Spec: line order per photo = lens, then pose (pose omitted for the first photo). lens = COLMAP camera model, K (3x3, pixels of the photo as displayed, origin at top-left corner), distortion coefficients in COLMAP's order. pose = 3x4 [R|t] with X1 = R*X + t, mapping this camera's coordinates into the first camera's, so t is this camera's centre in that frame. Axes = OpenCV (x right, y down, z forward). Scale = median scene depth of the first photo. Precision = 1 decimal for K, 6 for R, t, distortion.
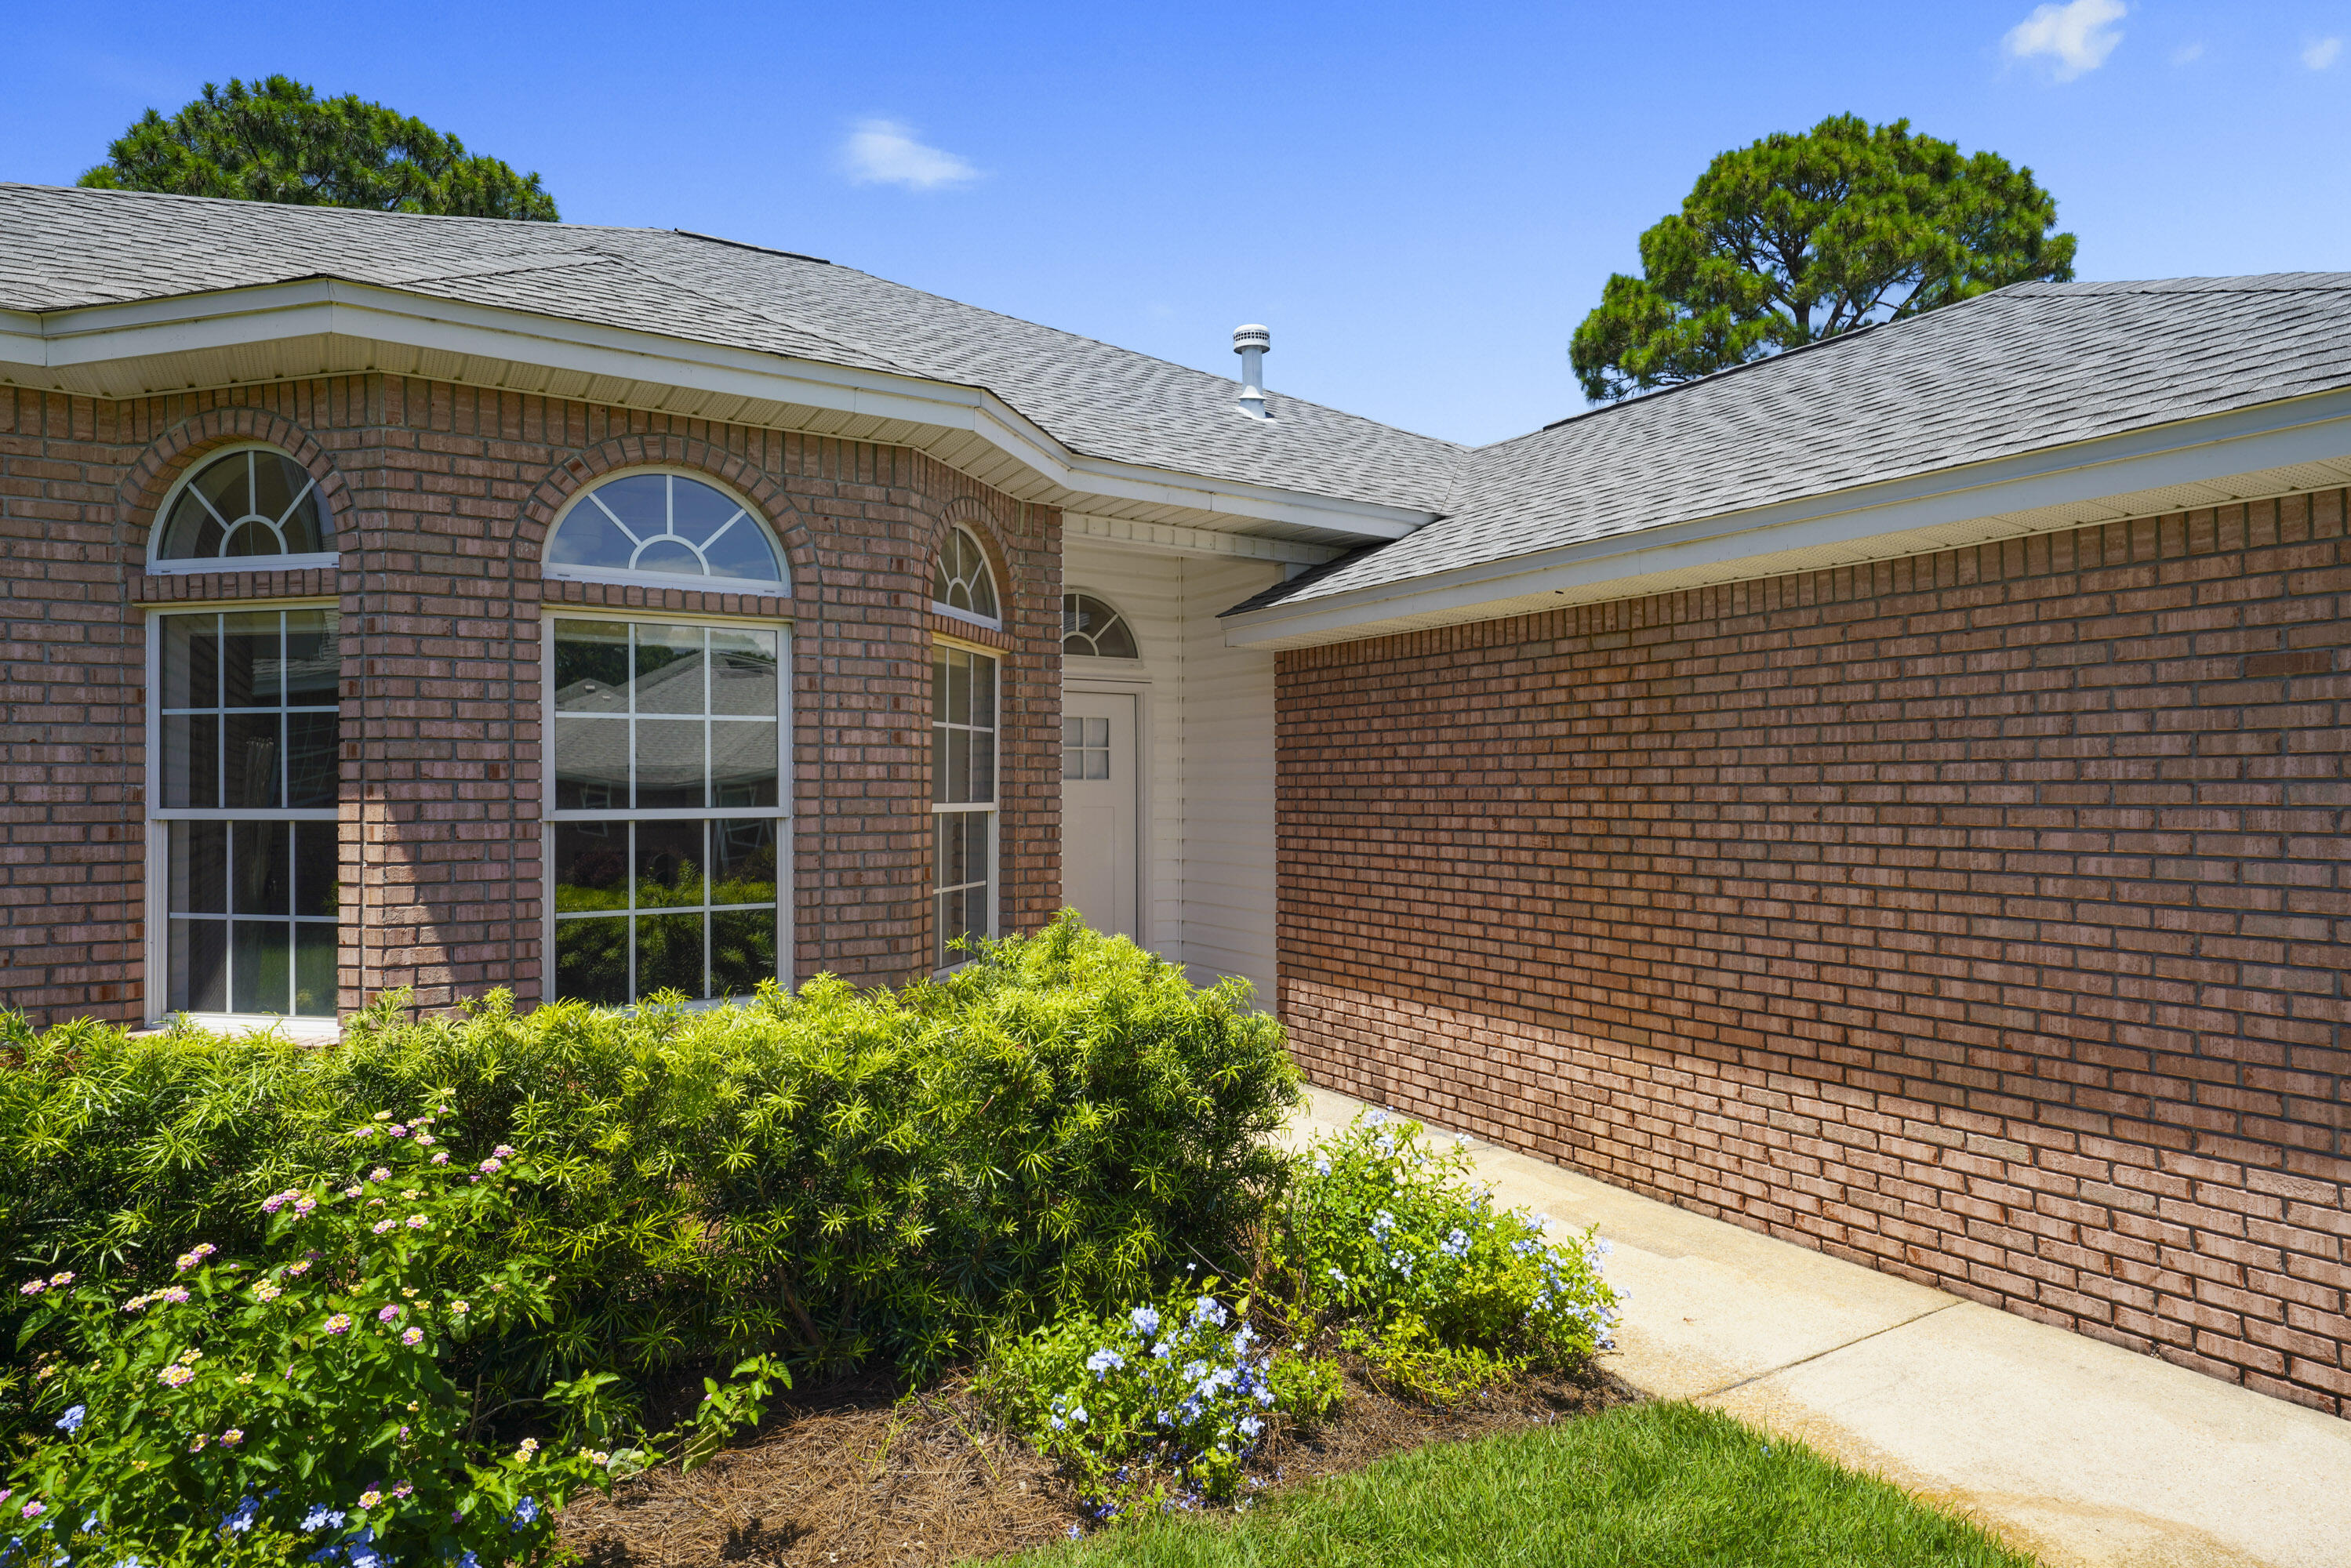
lens RADIAL K [[1384.0, 0, 1175.5], [0, 1384.0, 784.0], [0, 0, 1]] dist [0.012733, 0.000096]
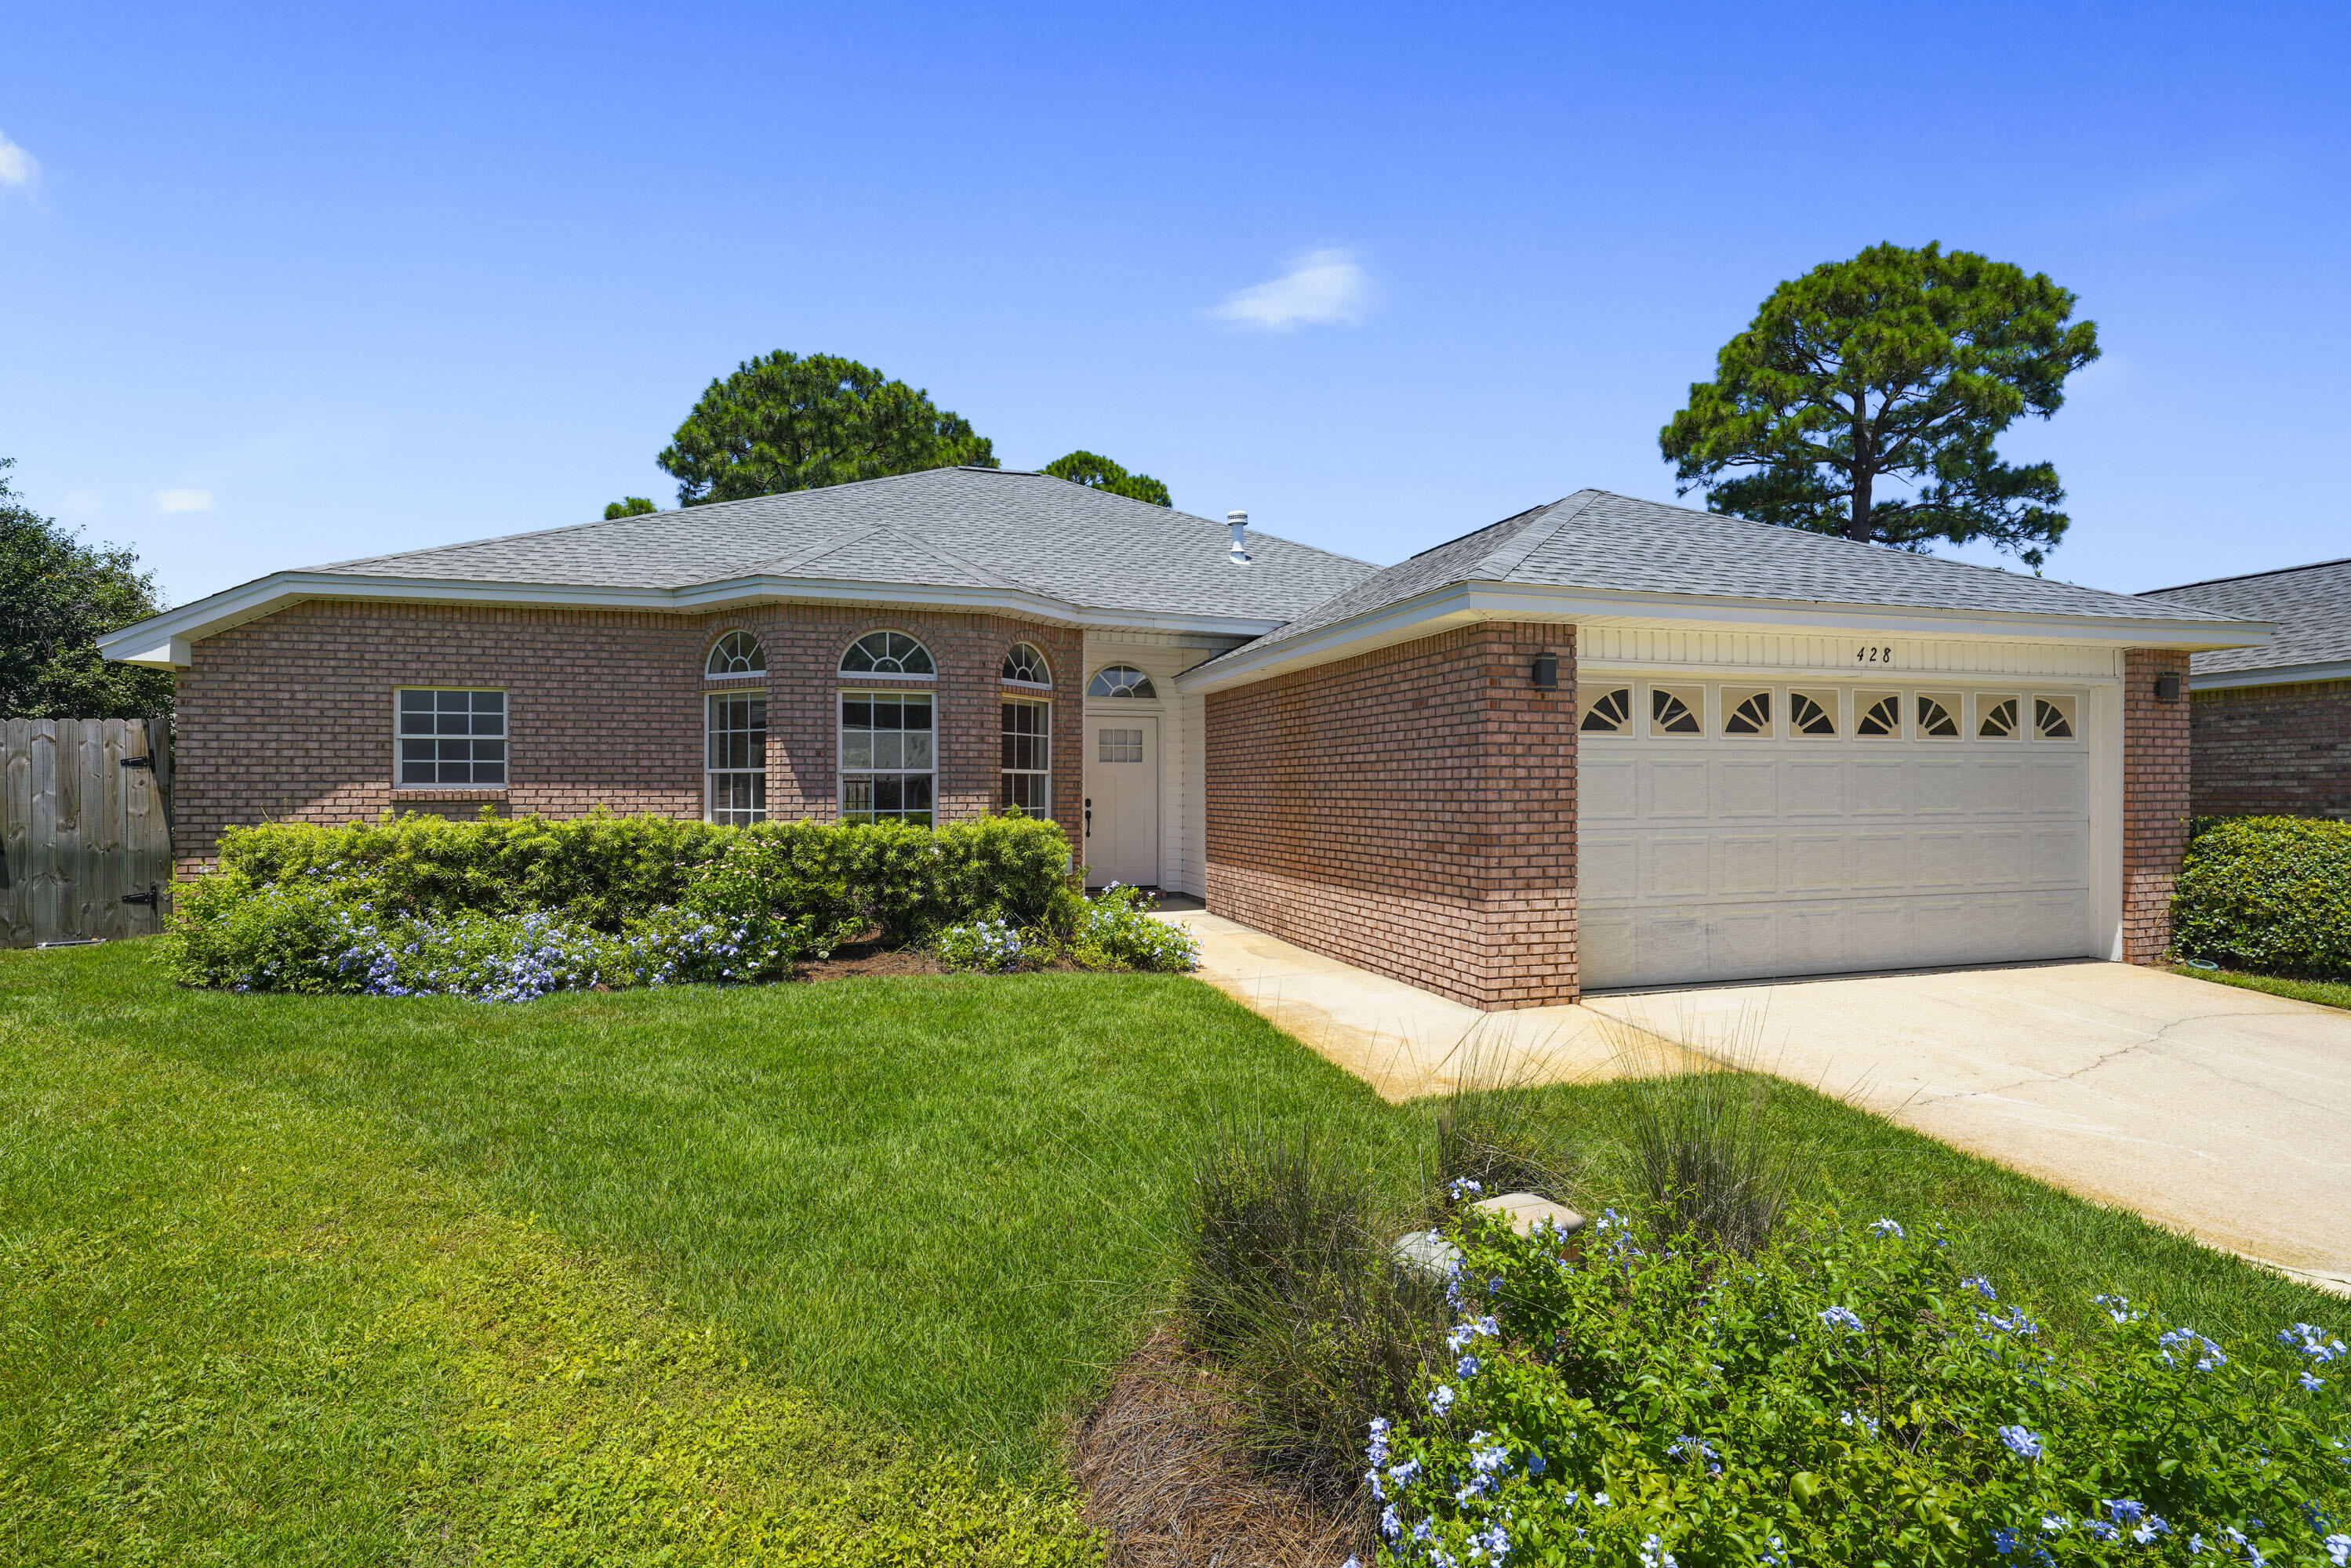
lens RADIAL K [[1140.4, 0, 1173.0], [0, 1140.4, 789.9], [0, 0, 1]] dist [-0.003423, -0.000392]
pose [[0.967928, 0.001417, -0.251226, 0.525138], [-0.000593, 0.999994, 0.003354, 0.039798], [0.251229, -0.003097, 0.967923, -0.686217]]
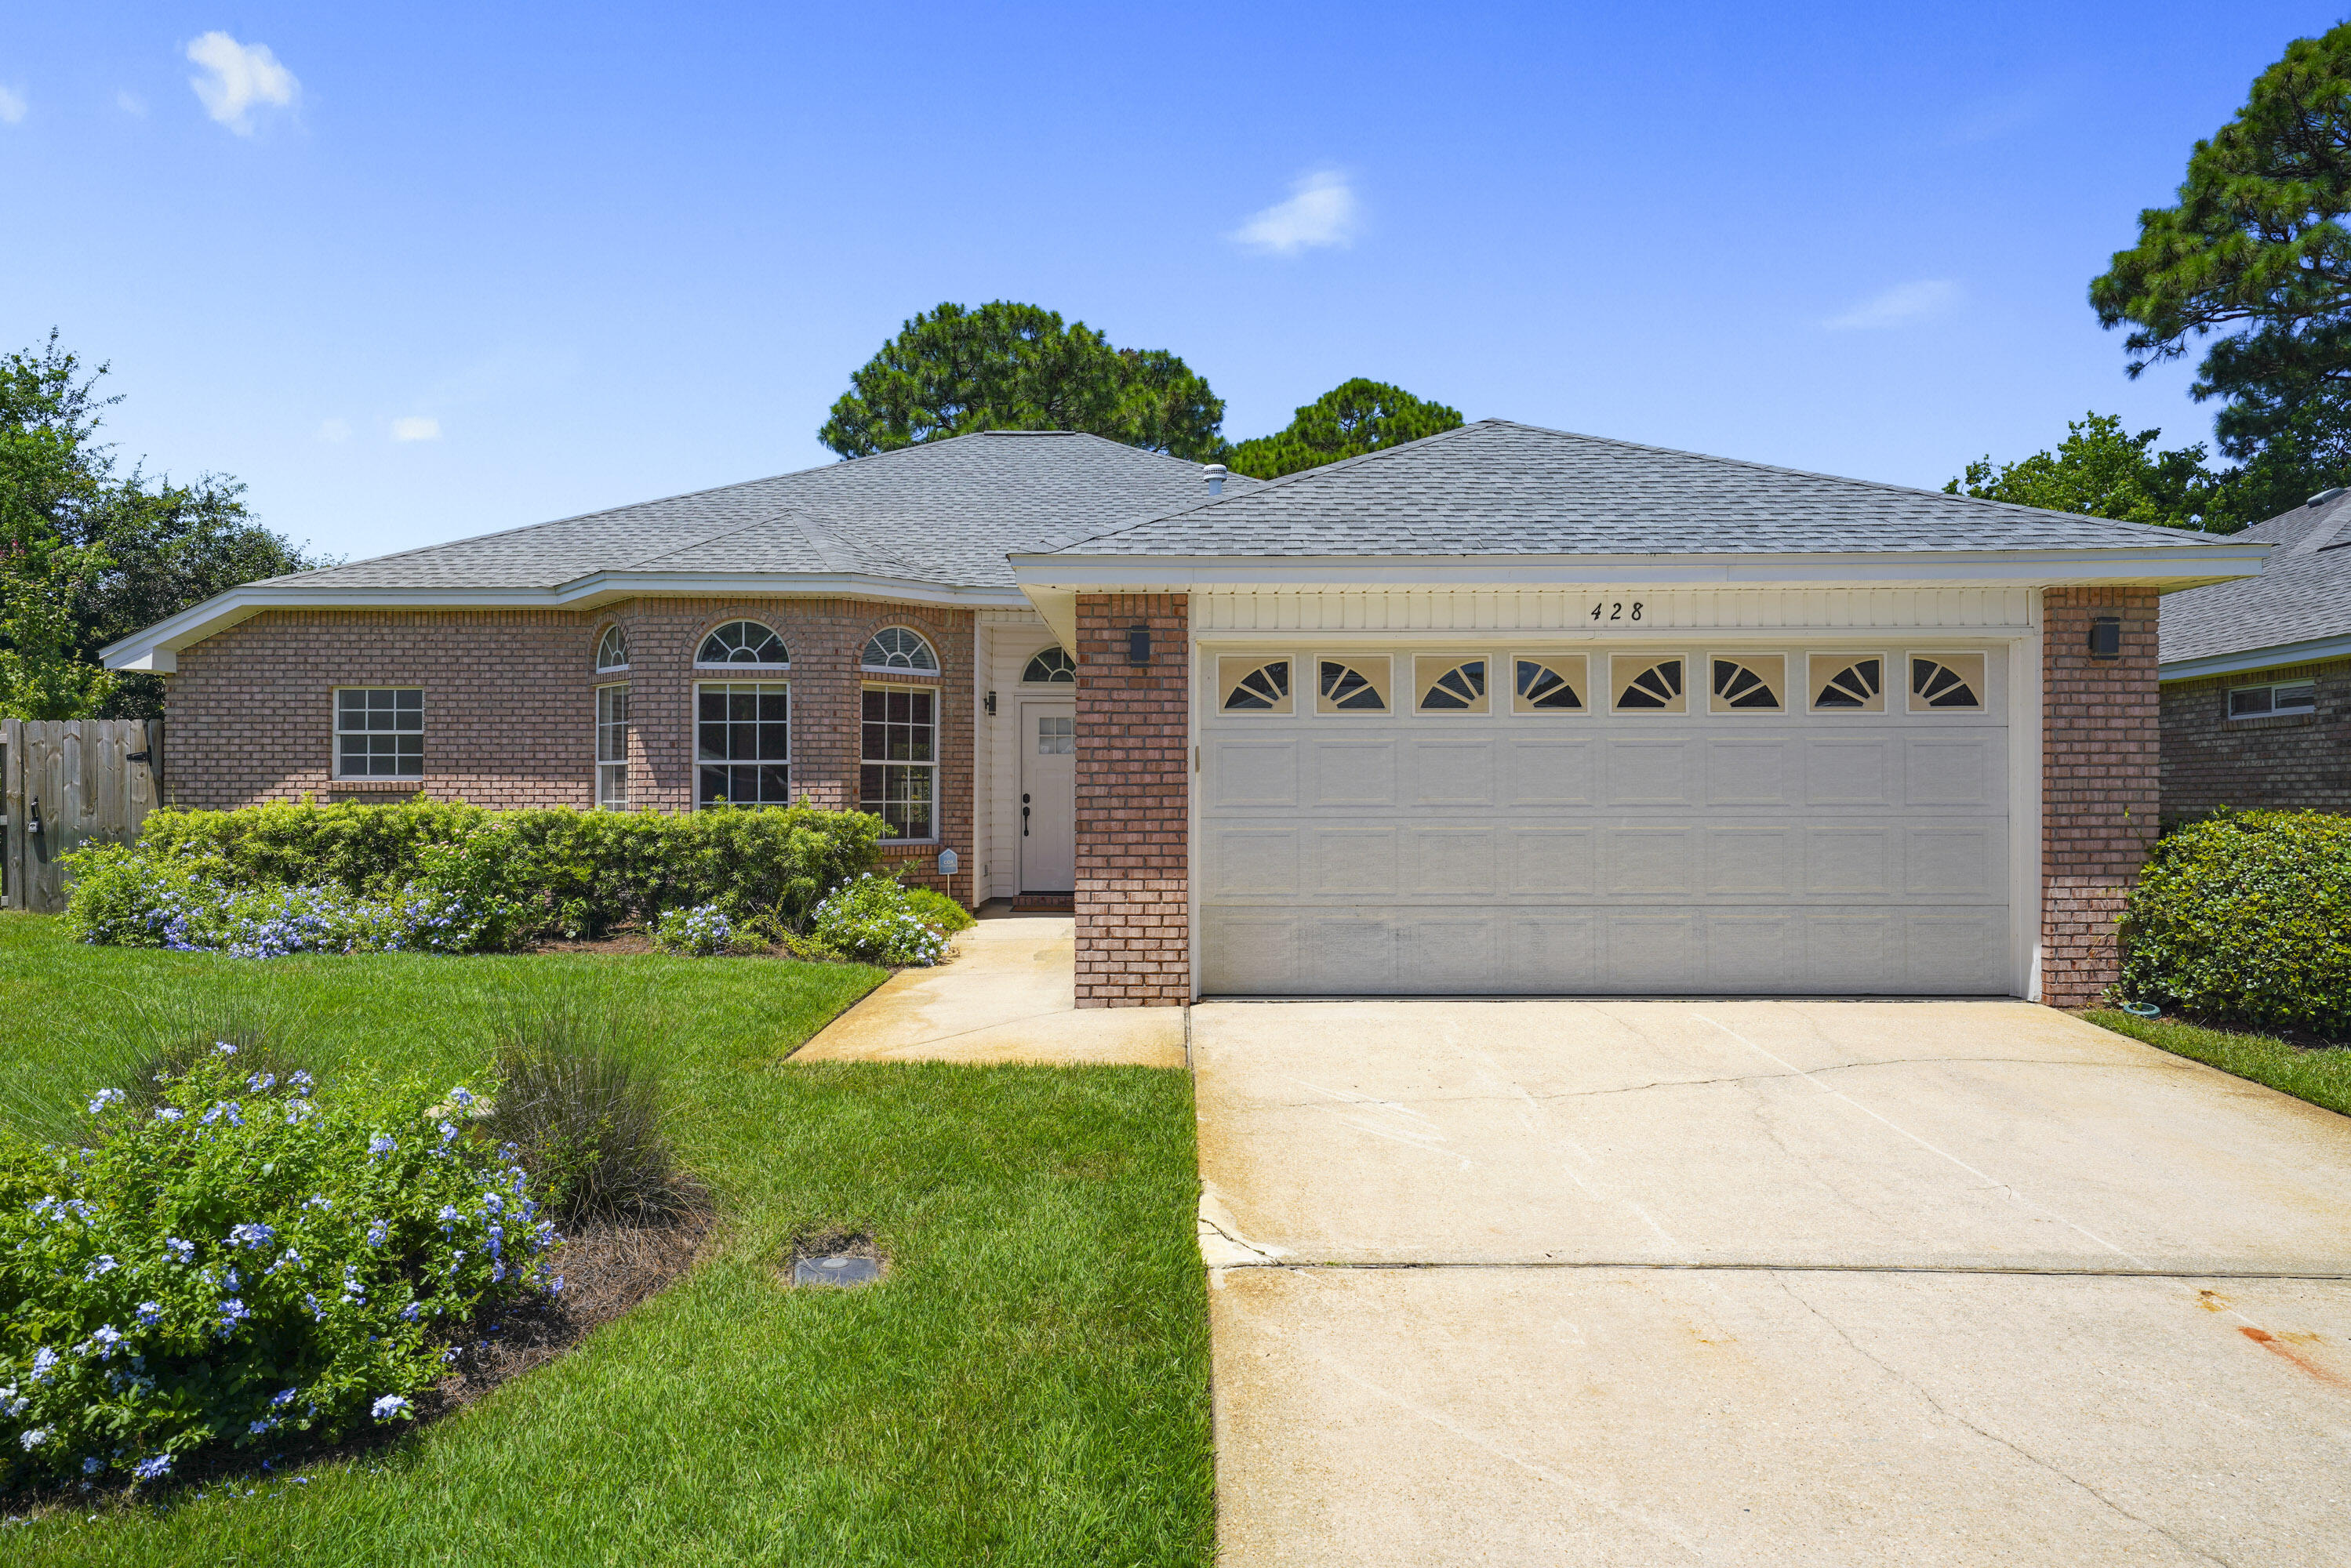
lens RADIAL K [[1436.9, 0, 1175.5], [0, 1436.9, 784.0], [0, 0, 1]] dist [0.013539, -0.000877]
pose [[0.847923, -0.002100, -0.530115, 1.338761], [-0.001605, 0.999977, -0.006529, 0.062416], [0.530117, 0.006387, 0.847901, -0.605543]]
